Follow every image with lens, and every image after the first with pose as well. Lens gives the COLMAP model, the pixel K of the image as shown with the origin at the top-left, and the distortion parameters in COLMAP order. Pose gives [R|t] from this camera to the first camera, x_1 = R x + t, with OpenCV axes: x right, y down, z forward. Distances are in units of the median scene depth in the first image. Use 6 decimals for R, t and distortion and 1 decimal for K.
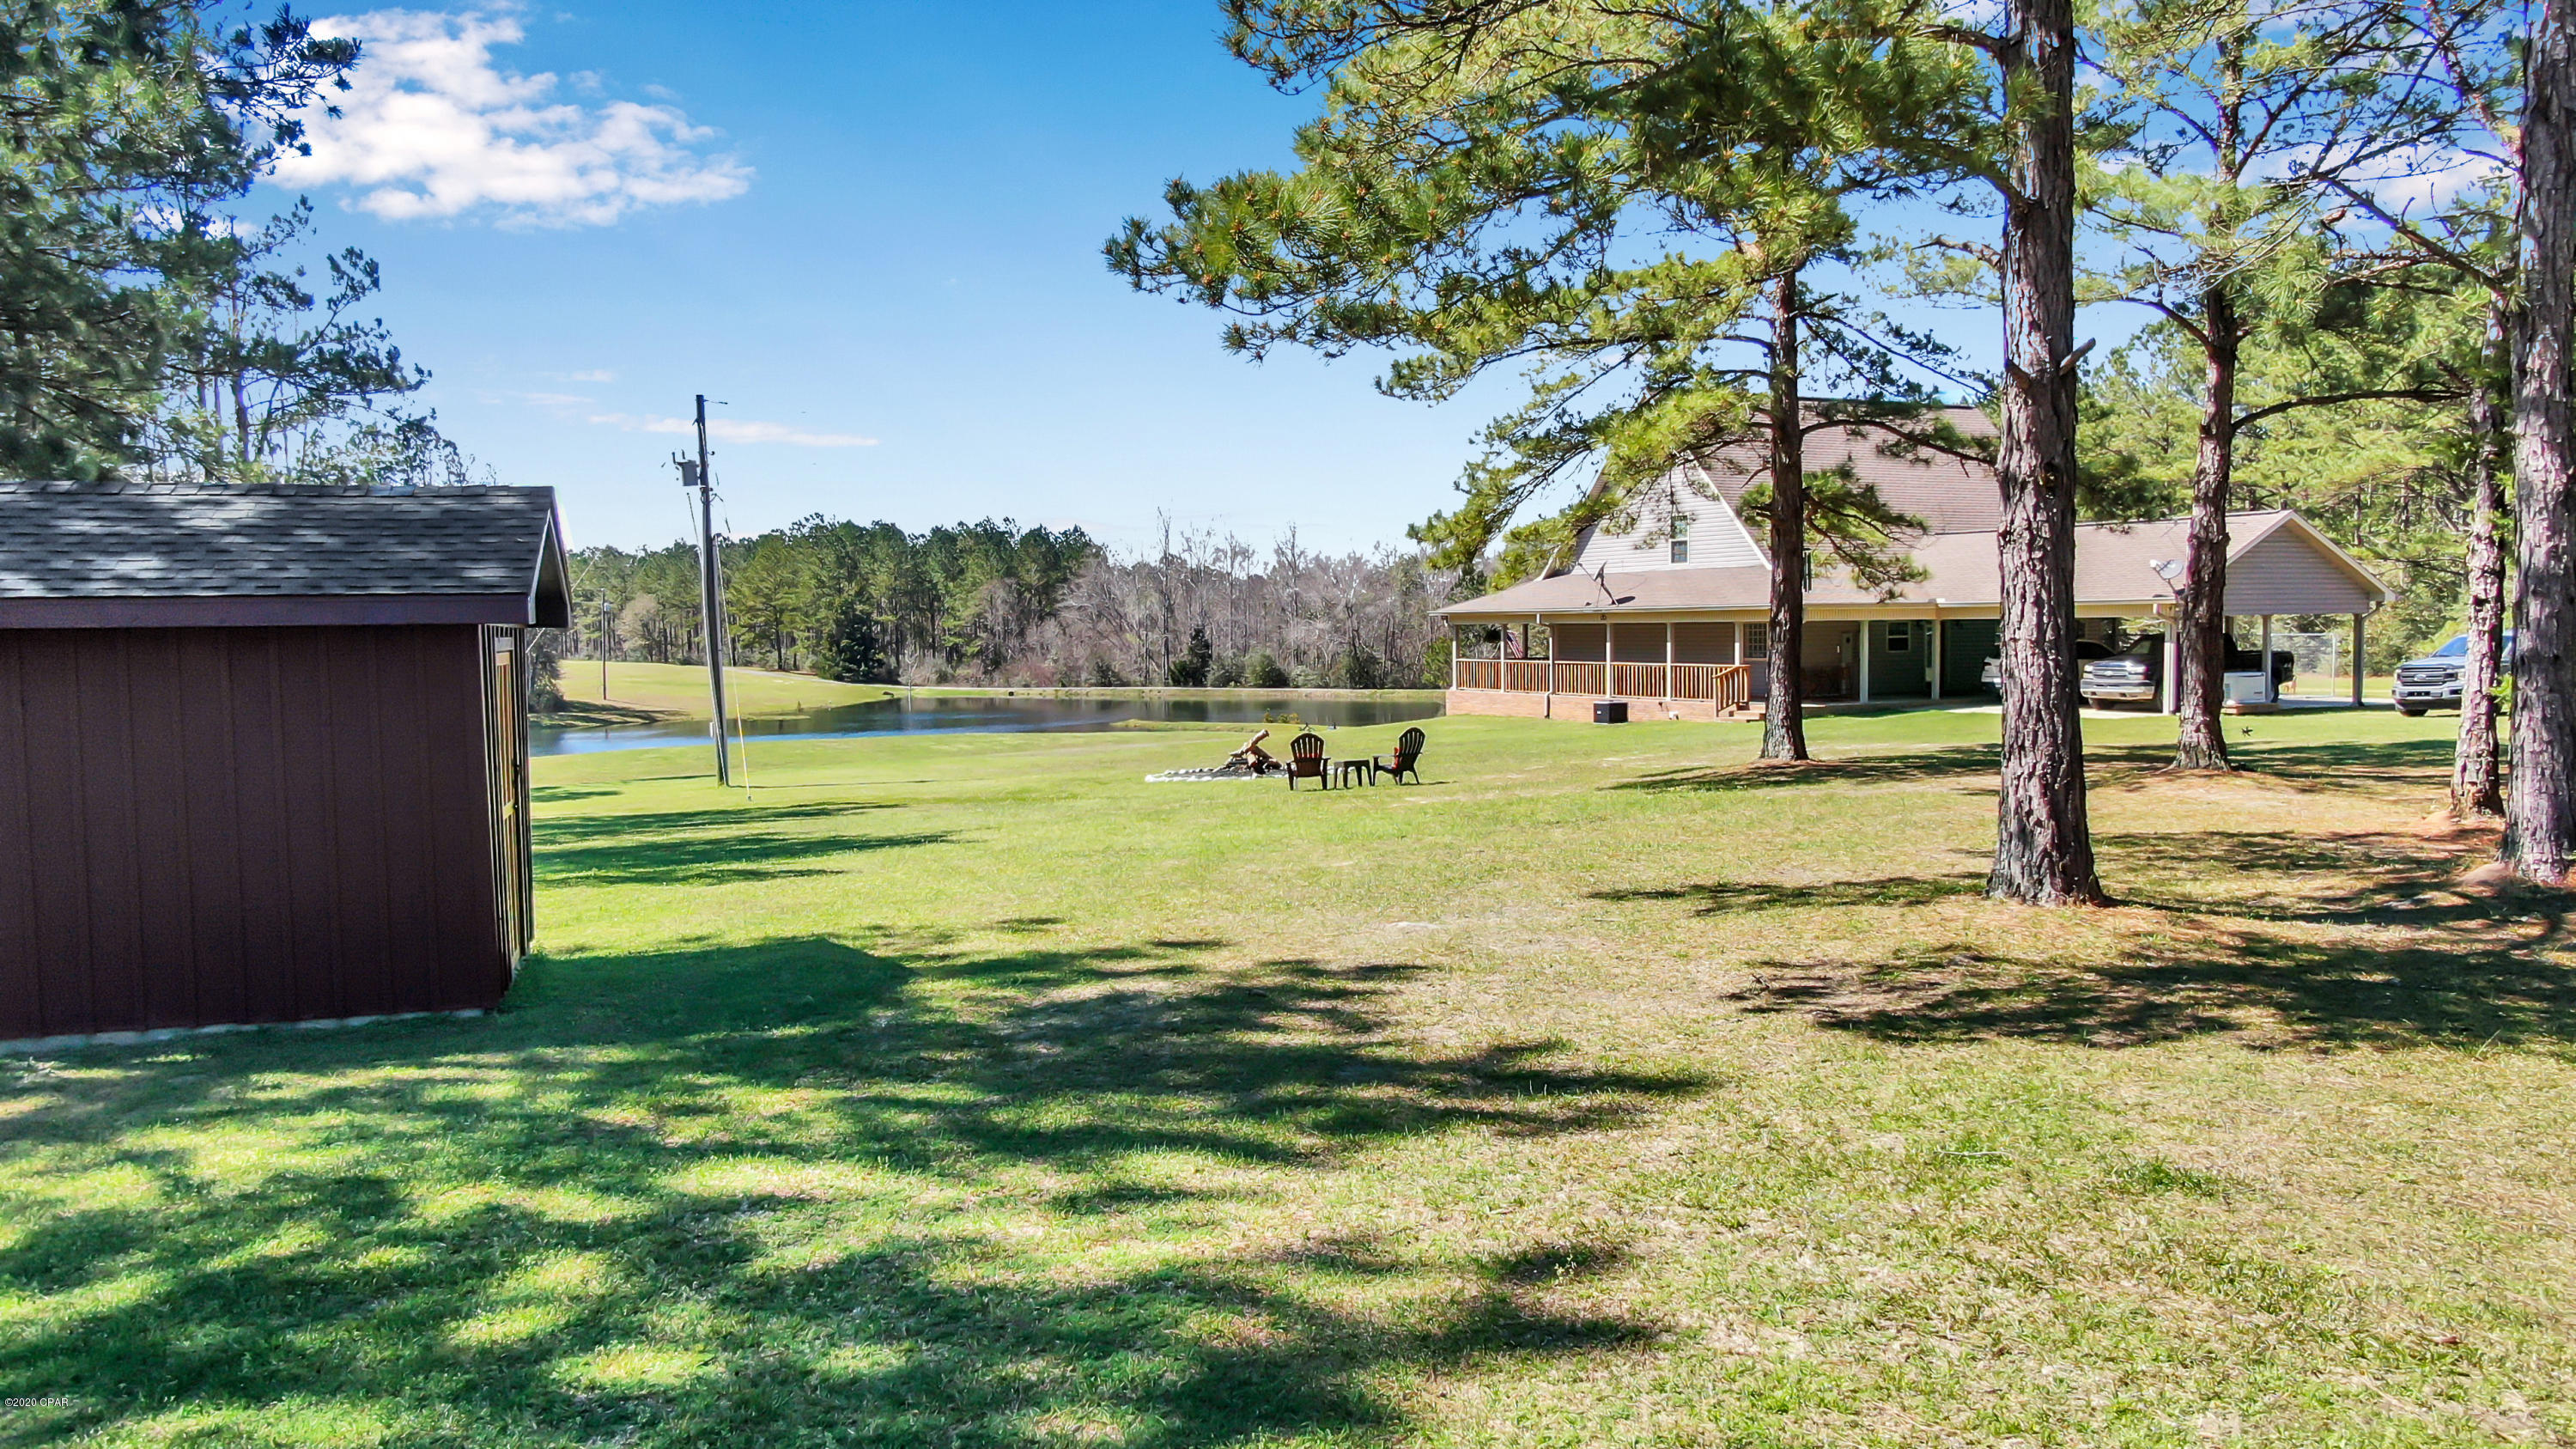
lens RADIAL K [[1861.7, 0, 1288.0], [0, 1861.7, 724.5], [0, 0, 1]] dist [-0.000406, -0.000261]
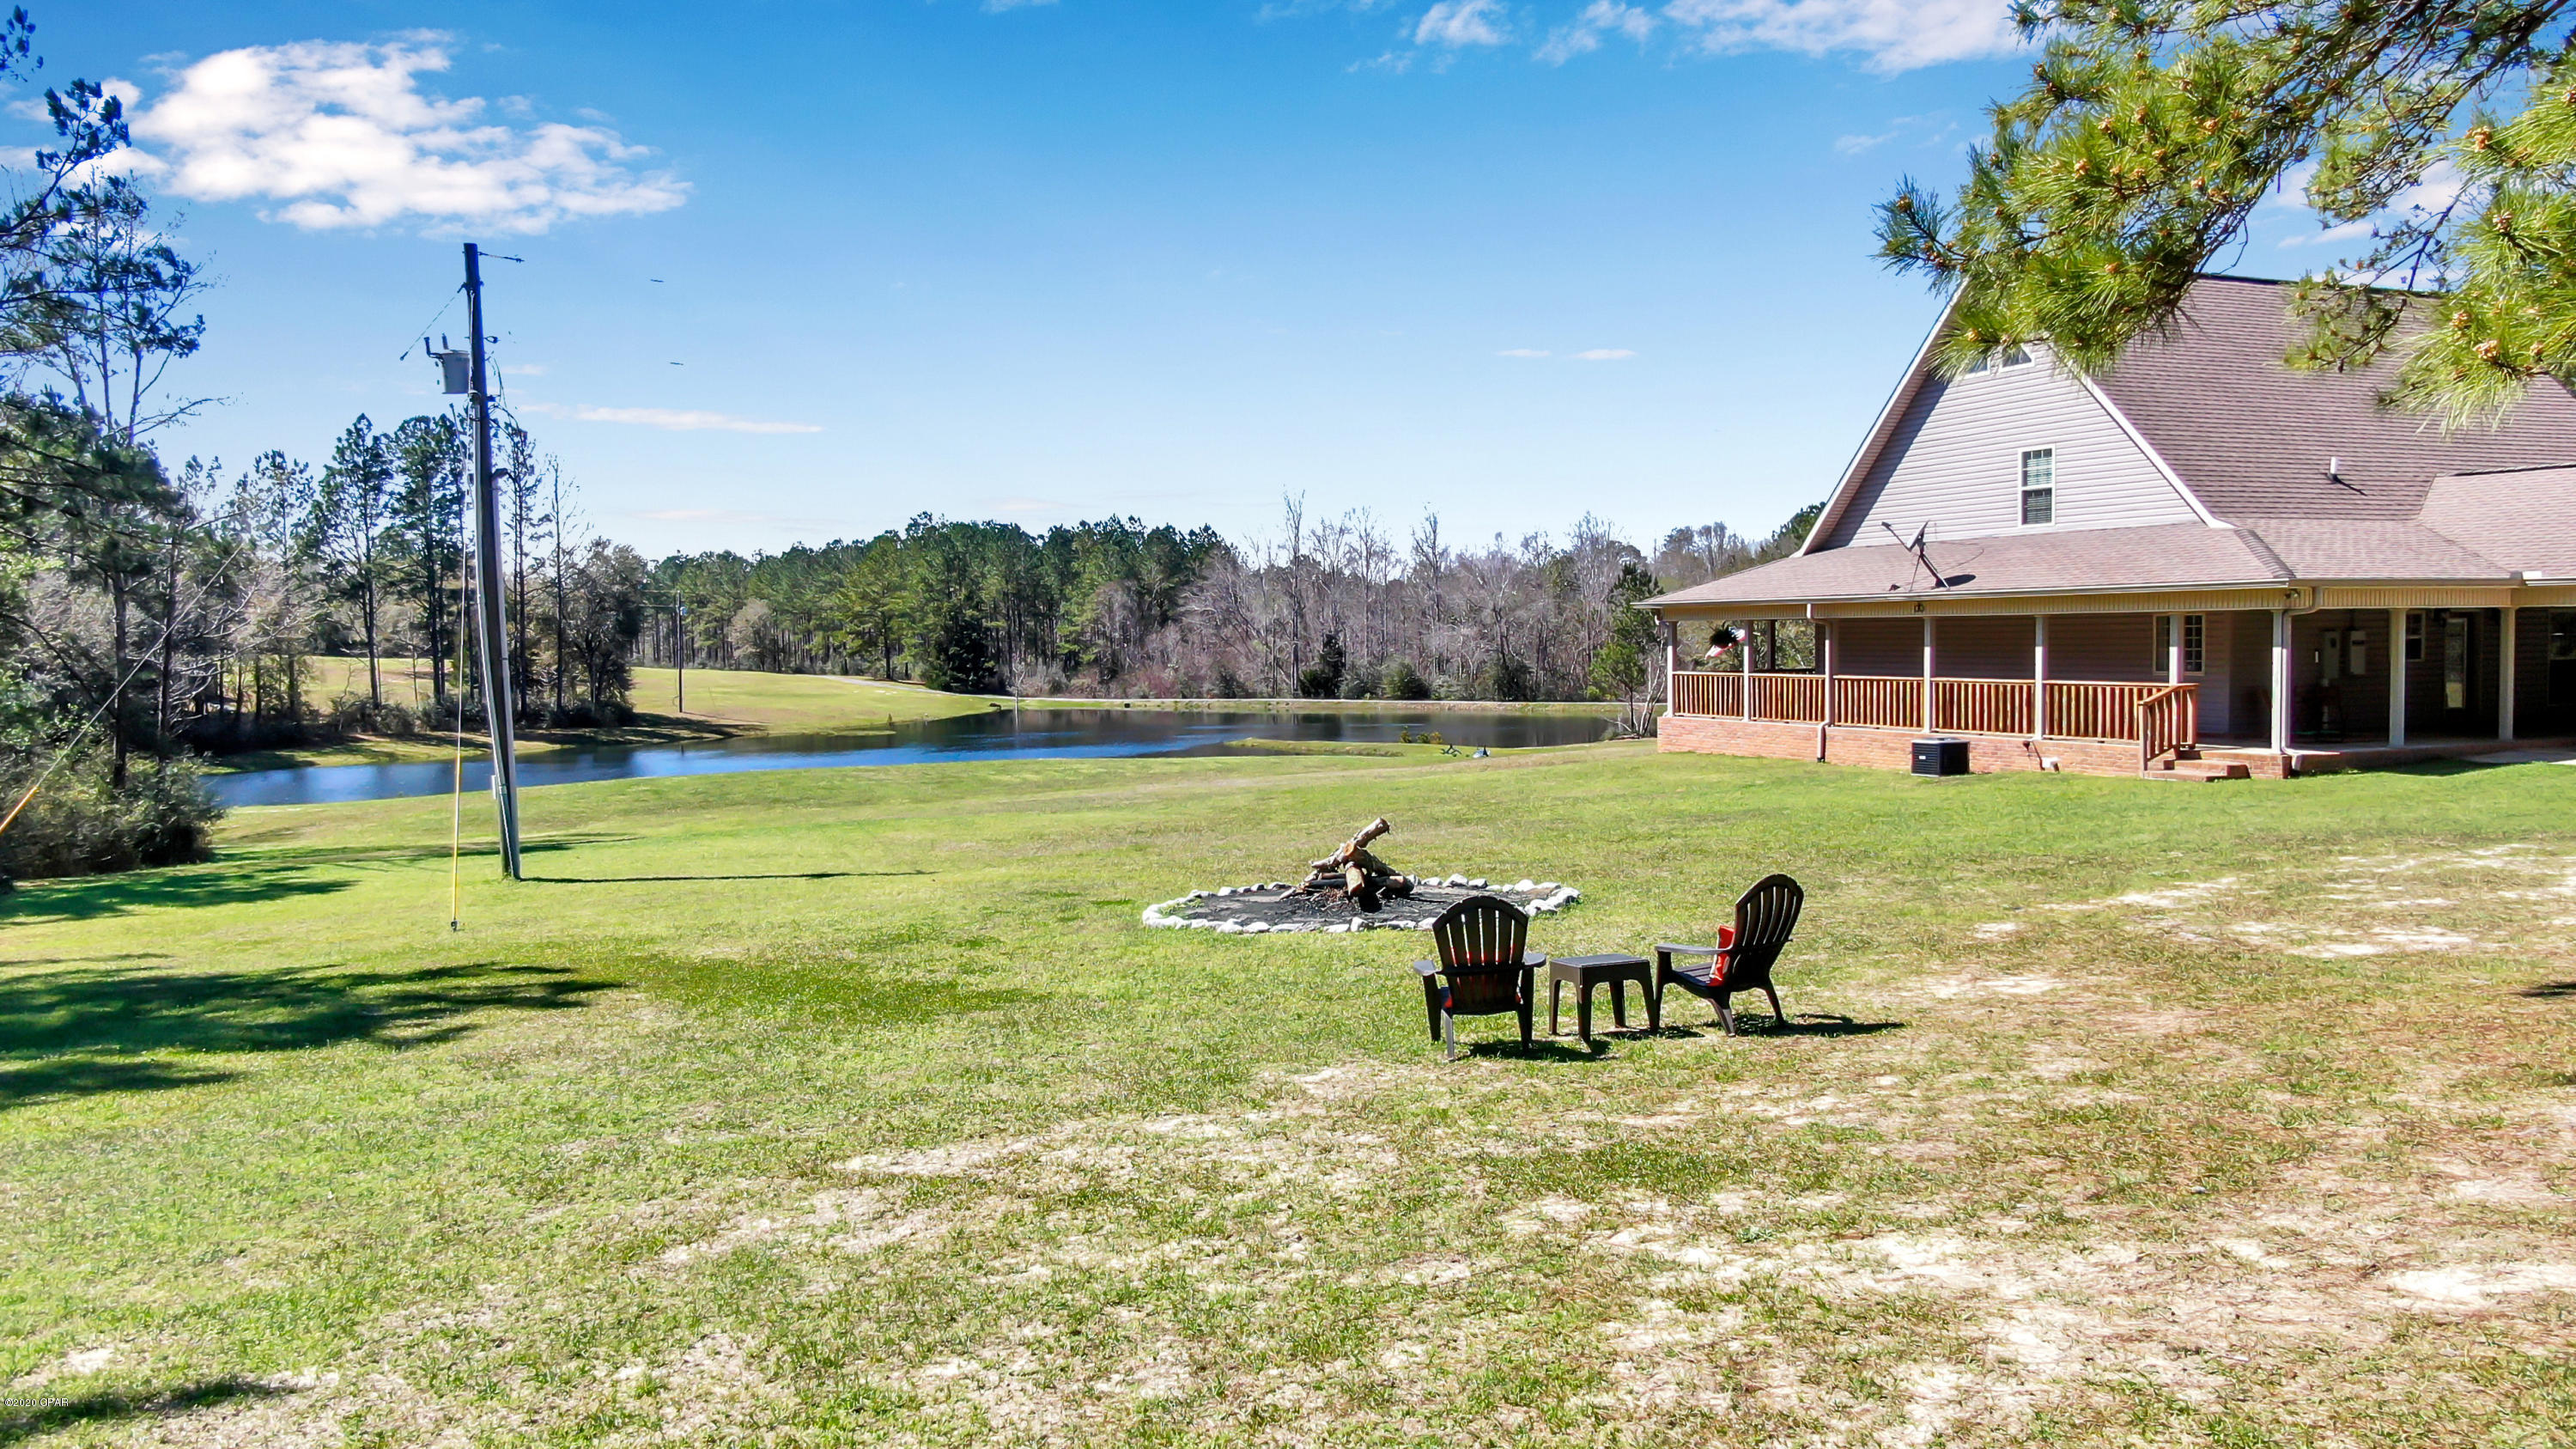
lens RADIAL K [[1804.2, 0, 1300.9], [0, 1804.2, 688.1], [0, 0, 1]] dist [0.048609, 0.000915]
pose [[0.997484, 0.001186, -0.070875, 0.000125], [-0.002834, 0.999728, -0.023169, -0.004728], [0.070828, 0.023311, 0.997216, 0.115344]]
